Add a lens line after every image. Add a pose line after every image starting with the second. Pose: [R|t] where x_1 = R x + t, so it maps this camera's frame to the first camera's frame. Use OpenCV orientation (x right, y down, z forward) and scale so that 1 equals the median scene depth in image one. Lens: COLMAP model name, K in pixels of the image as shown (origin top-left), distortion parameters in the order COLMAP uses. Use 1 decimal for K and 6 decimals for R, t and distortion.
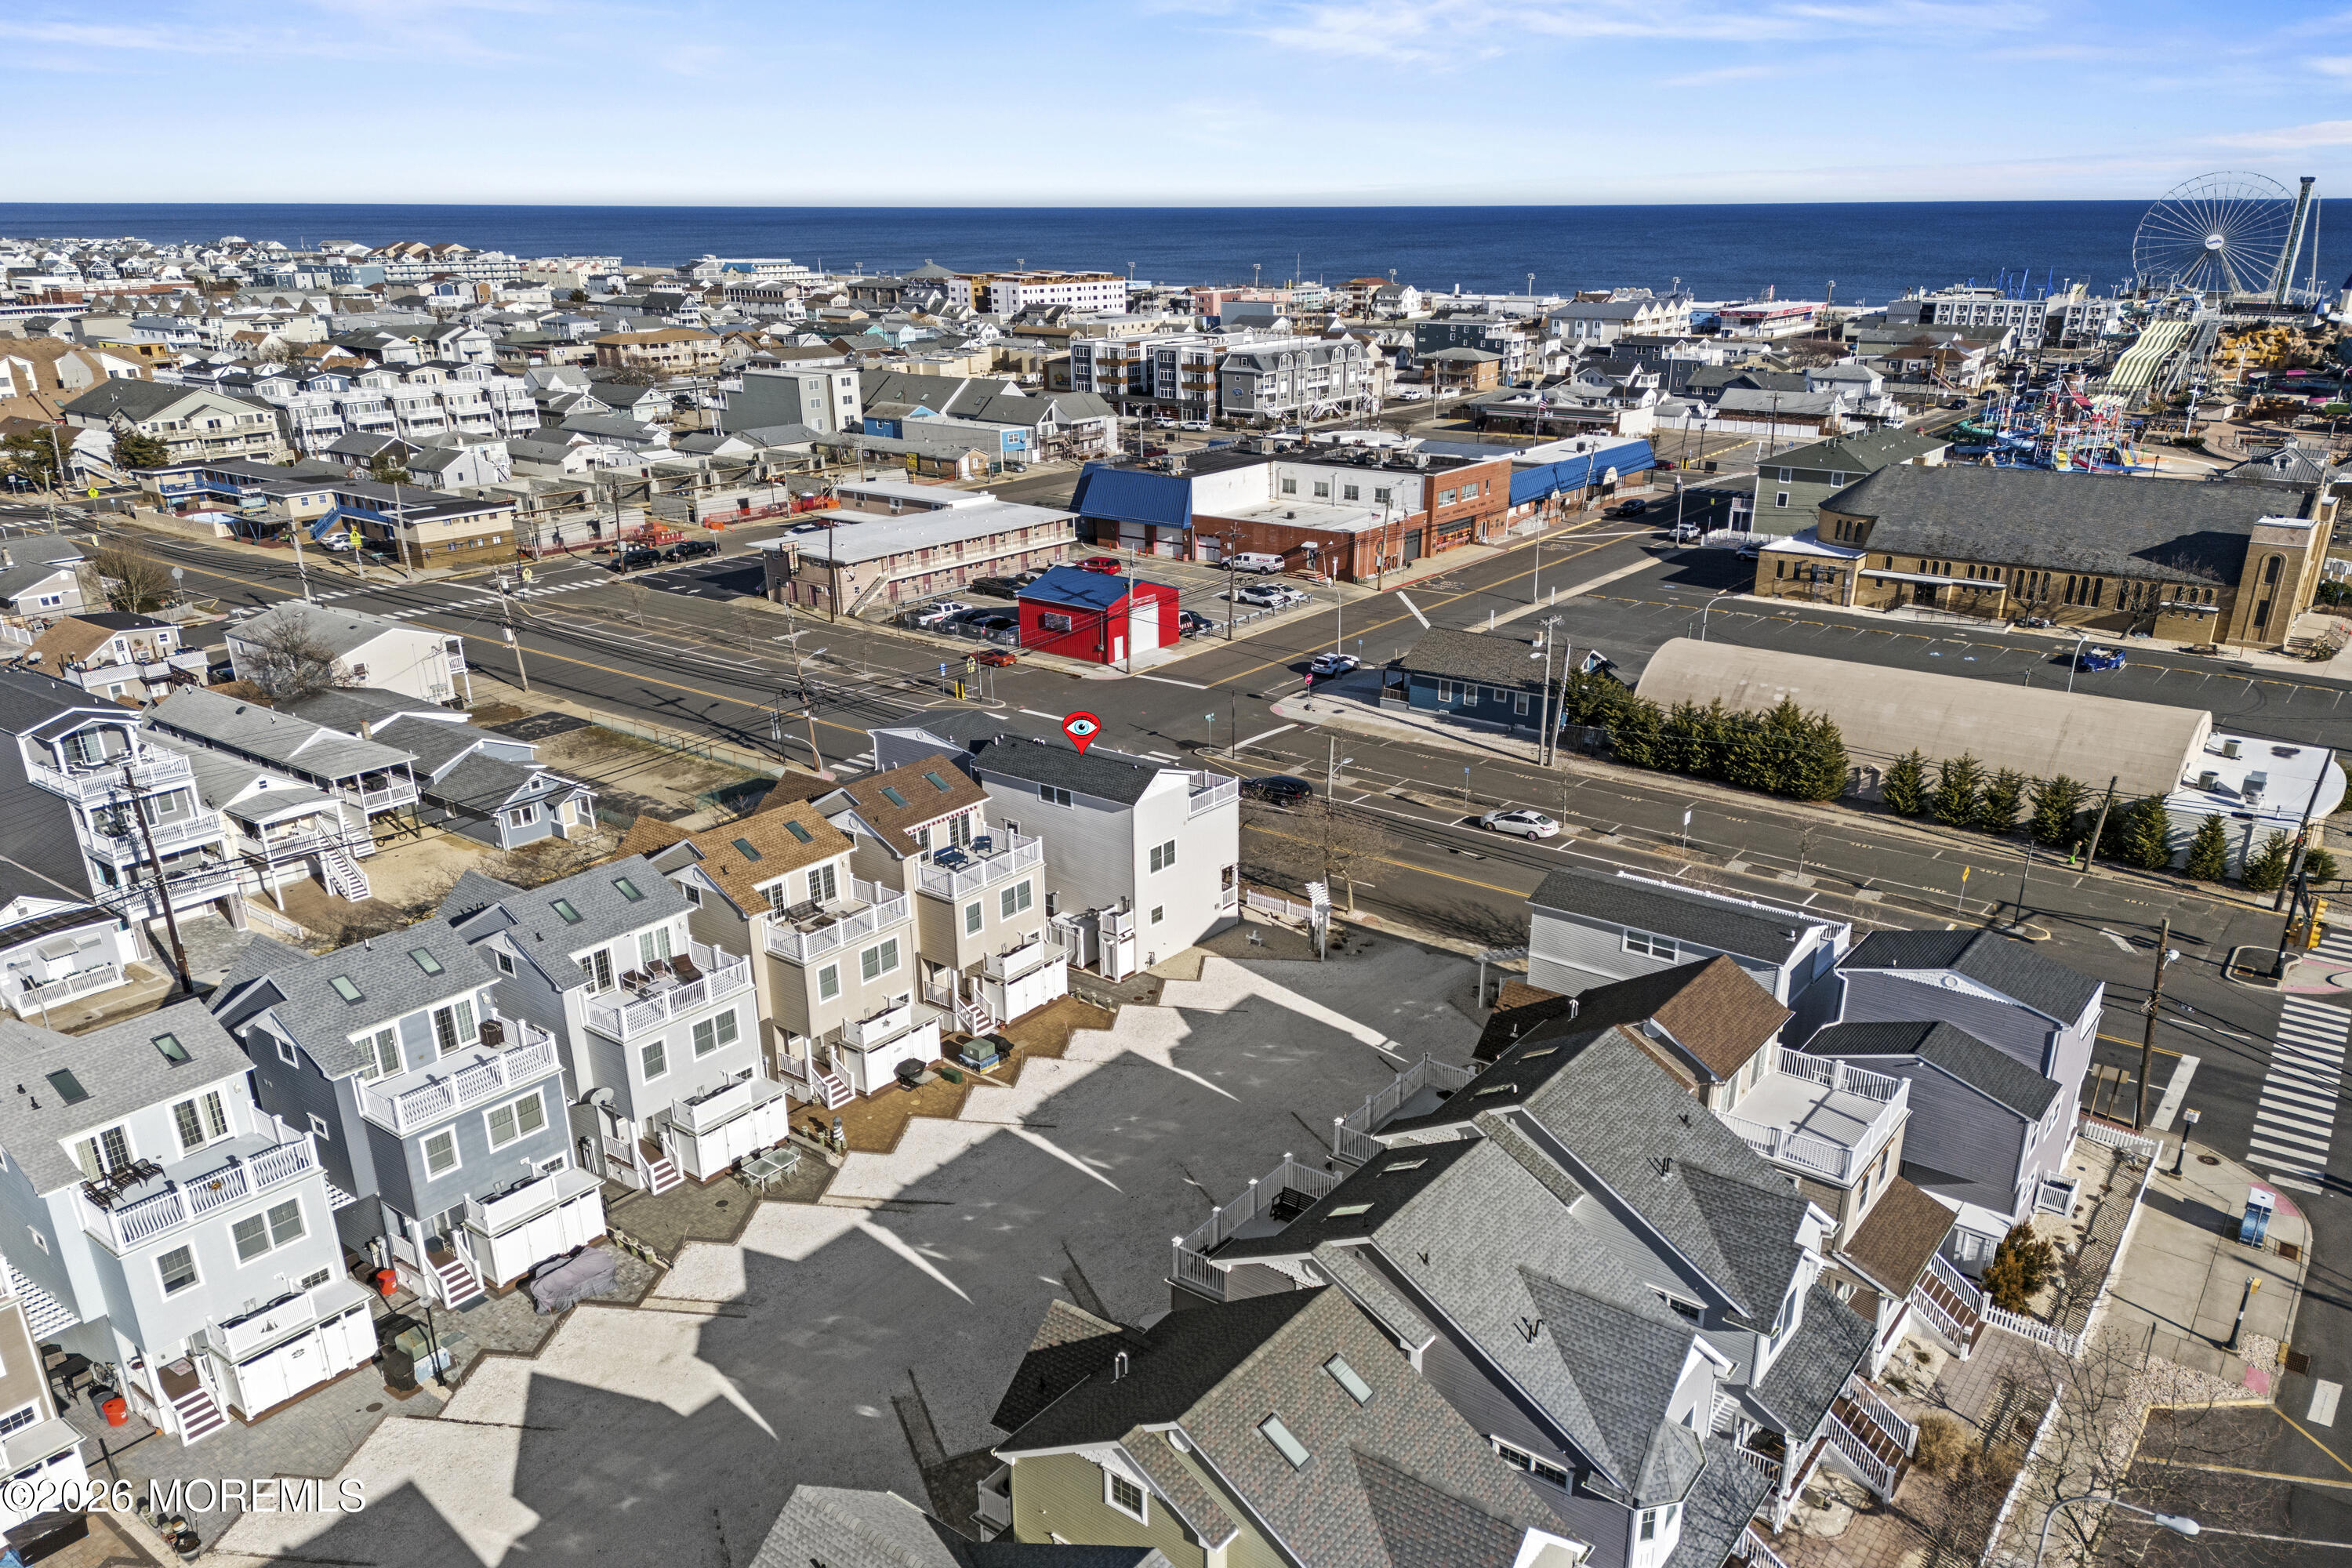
lens RADIAL K [[1678.0, 0, 1176.8], [0, 1678.0, 888.3], [0, 0, 1]] dist [0.044037, -0.038542]
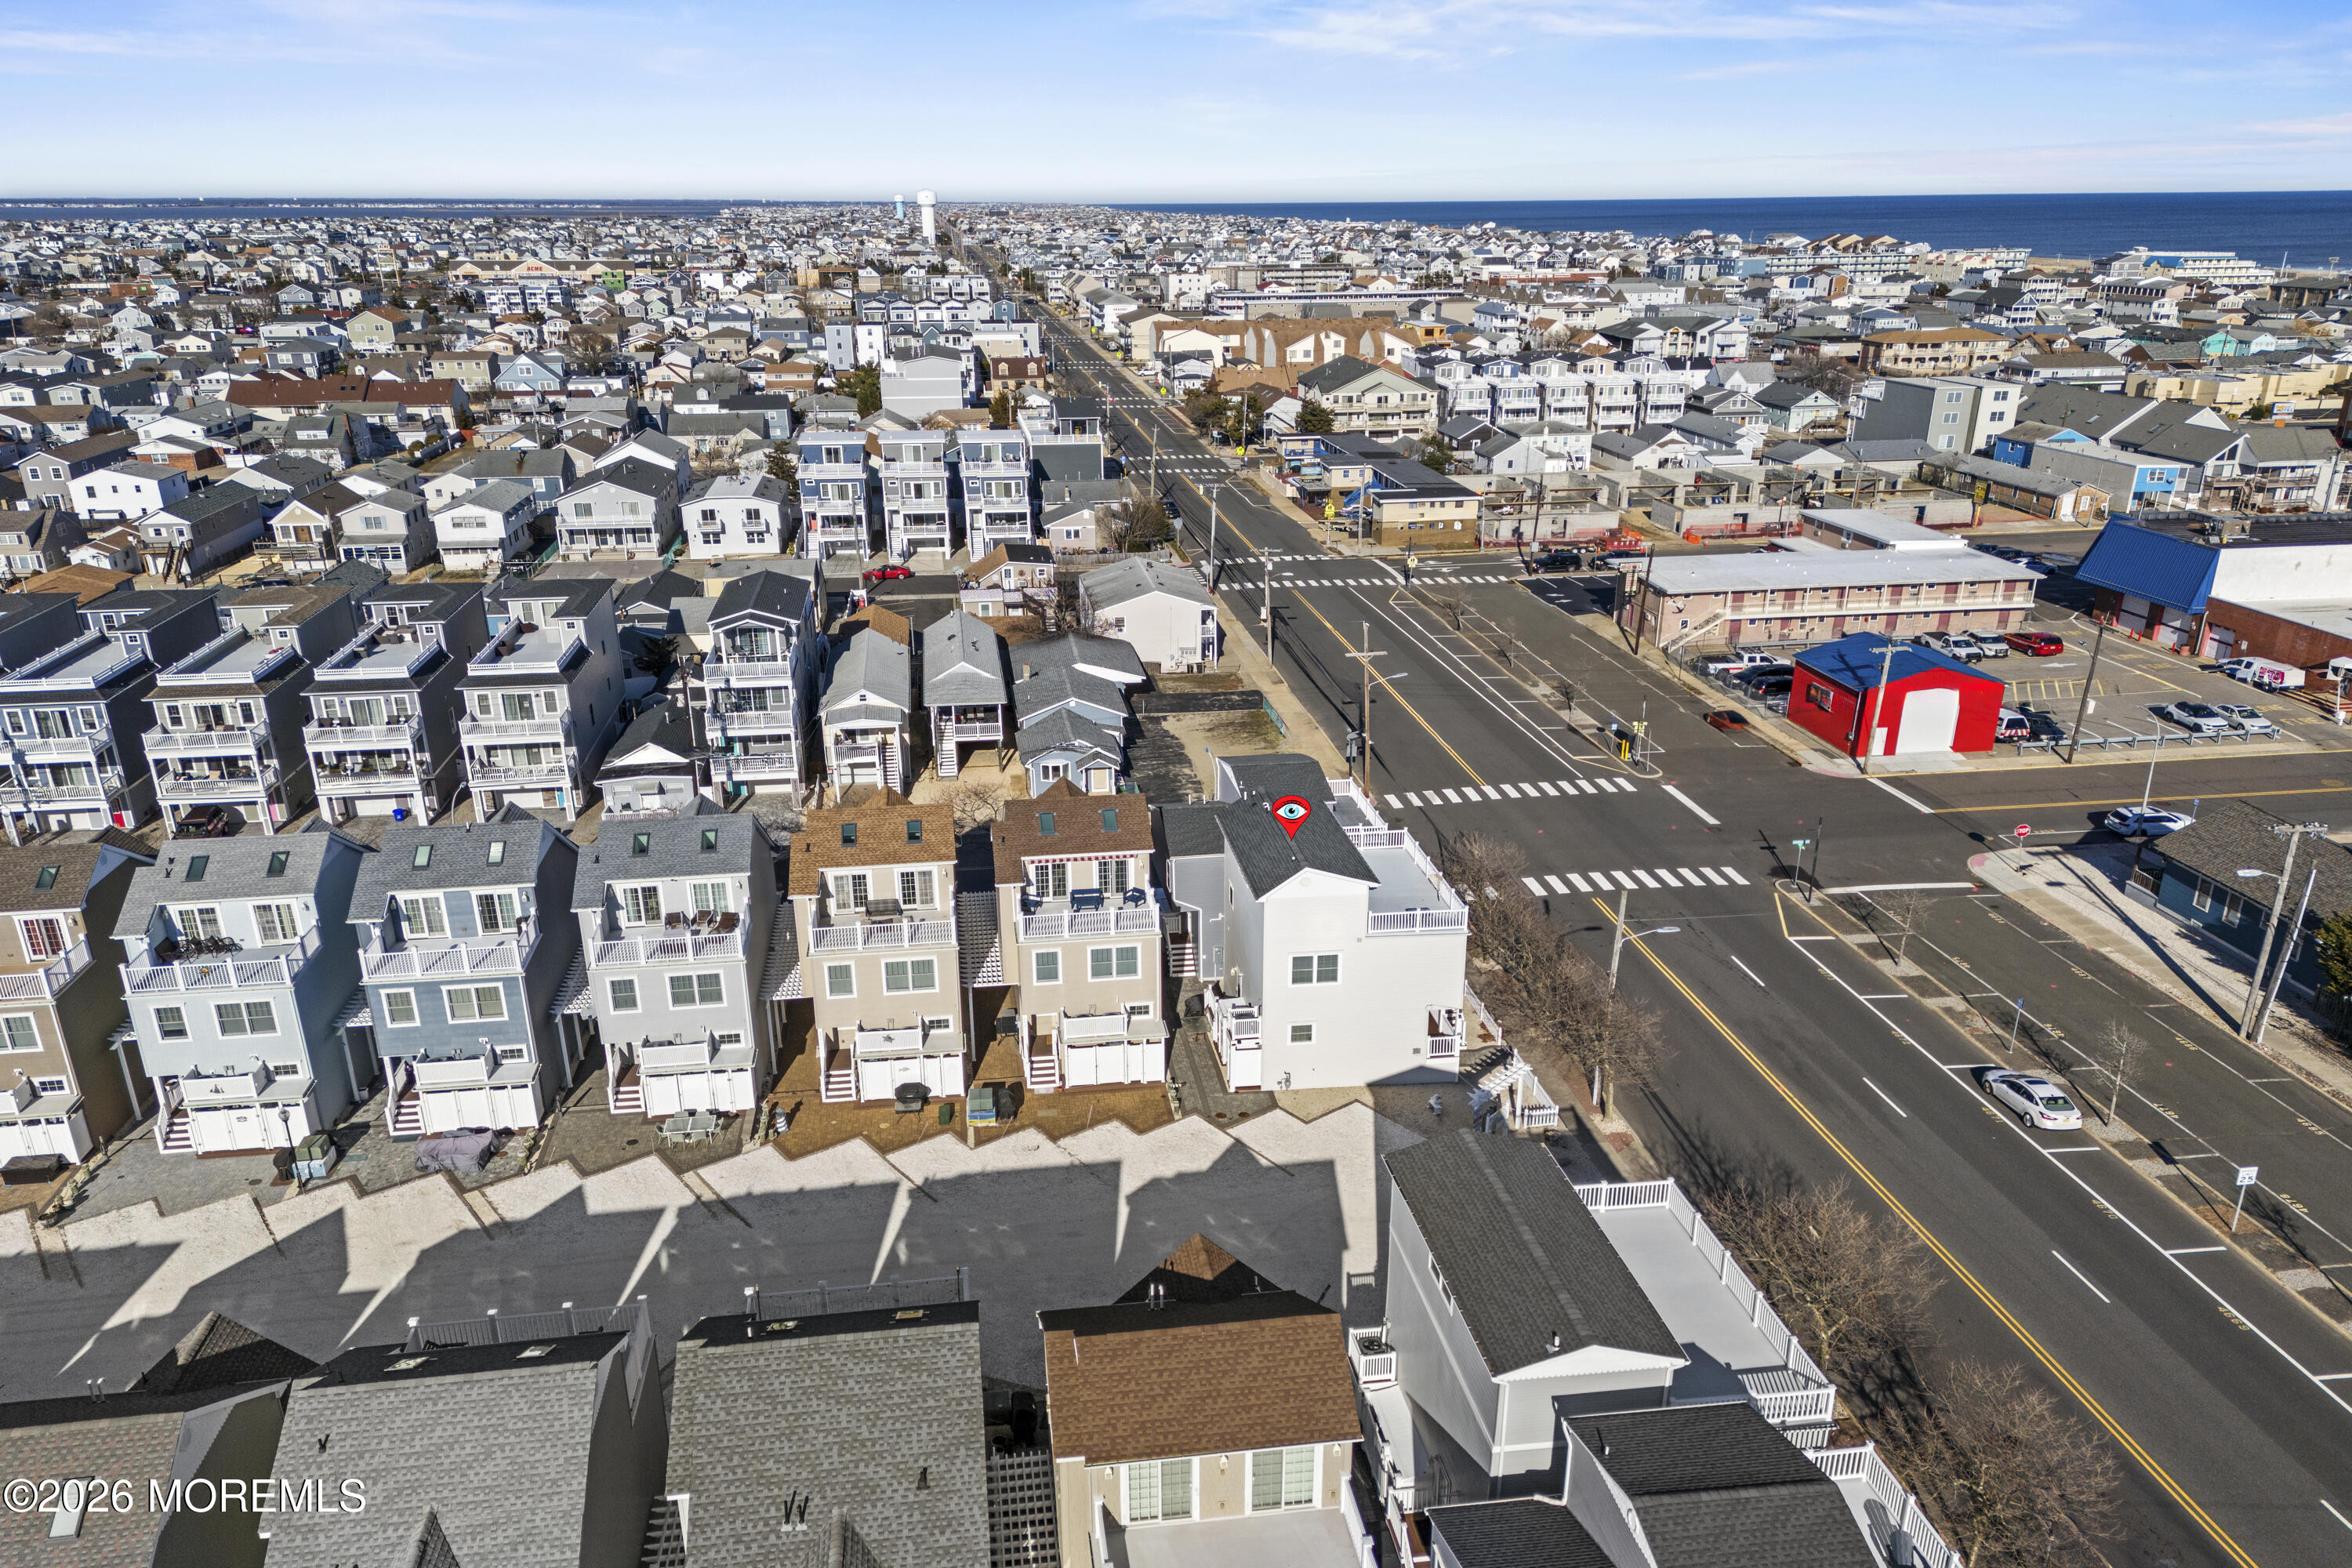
lens RADIAL K [[1707.6, 0, 1176.0], [0, 1707.6, 784.0], [0, 0, 1]] dist [0.075505, -0.108612]
pose [[0.710032, 0.219146, -0.669201, 0.264449], [-0.255982, 0.965651, 0.044625, -0.068585], [0.655993, 0.139618, 0.741741, 0.155730]]
